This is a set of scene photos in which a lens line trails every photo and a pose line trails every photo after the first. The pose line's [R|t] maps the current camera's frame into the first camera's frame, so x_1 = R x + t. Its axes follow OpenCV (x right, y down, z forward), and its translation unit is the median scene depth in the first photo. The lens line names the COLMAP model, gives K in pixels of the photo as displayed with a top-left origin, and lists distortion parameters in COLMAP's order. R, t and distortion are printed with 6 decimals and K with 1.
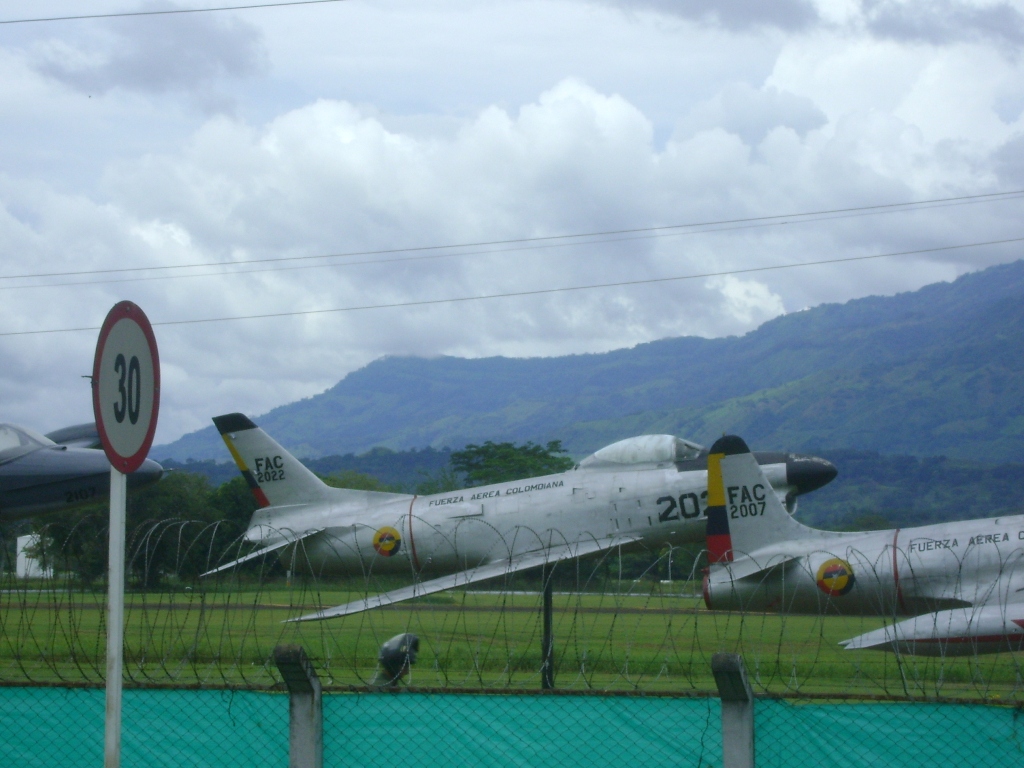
lens RADIAL K [[3671.4, 0, 471.1], [0, 3671.4, 359.2], [0, 0, 1]] dist [0.469991, 0.000000]
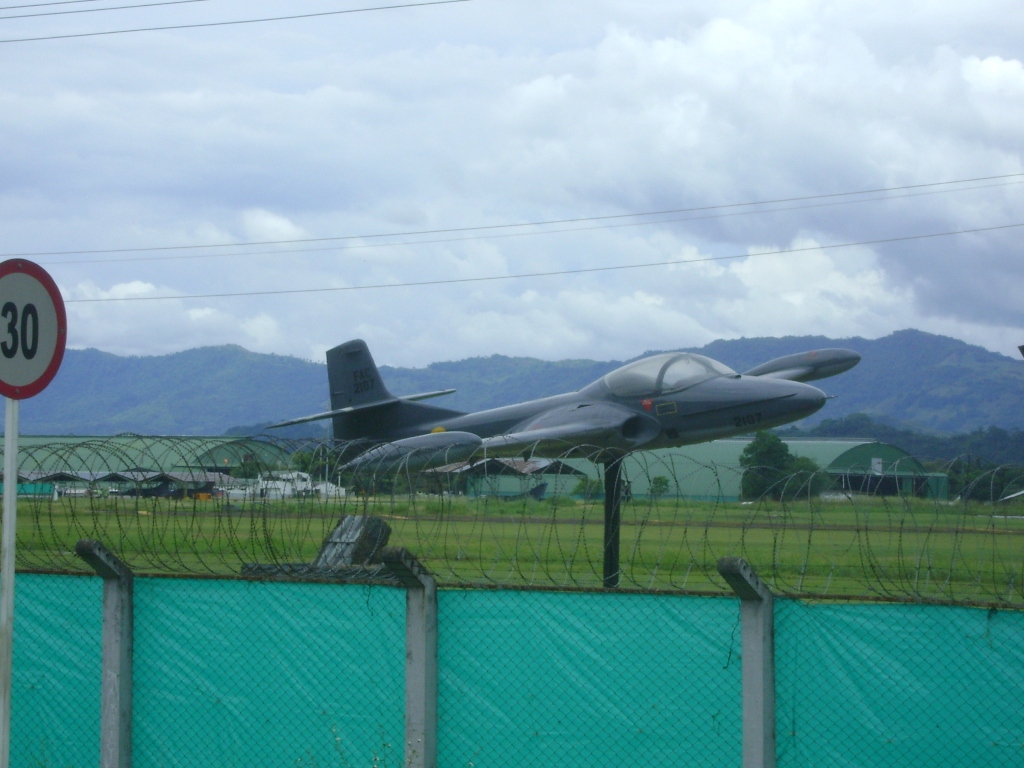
lens RADIAL K [[3671.4, 0, 488.0], [0, 3671.4, 339.8], [0, 0, 1]] dist [0.469991, 0.000000]
pose [[0.957182, -0.004267, -0.289454, 0.116562], [0.008396, 0.999880, 0.013025, -0.001021], [0.289364, -0.014897, 0.957103, -0.038621]]
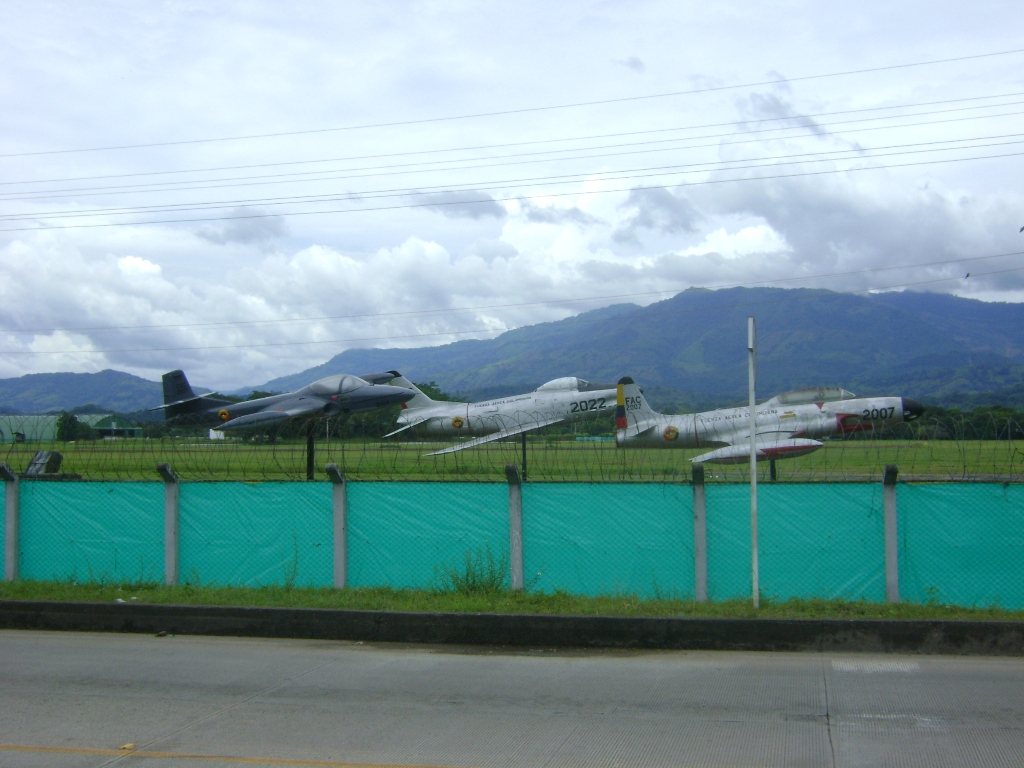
lens RADIAL K [[1476.1, 0, 489.5], [0, 1476.1, 347.1], [0, 0, 1]] dist [-0.012836, 0.000000]
pose [[0.997188, -0.010786, 0.074154, -0.092980], [0.010861, 0.999941, -0.000602, 0.000523], [-0.074143, 0.001406, 0.997247, 0.023910]]
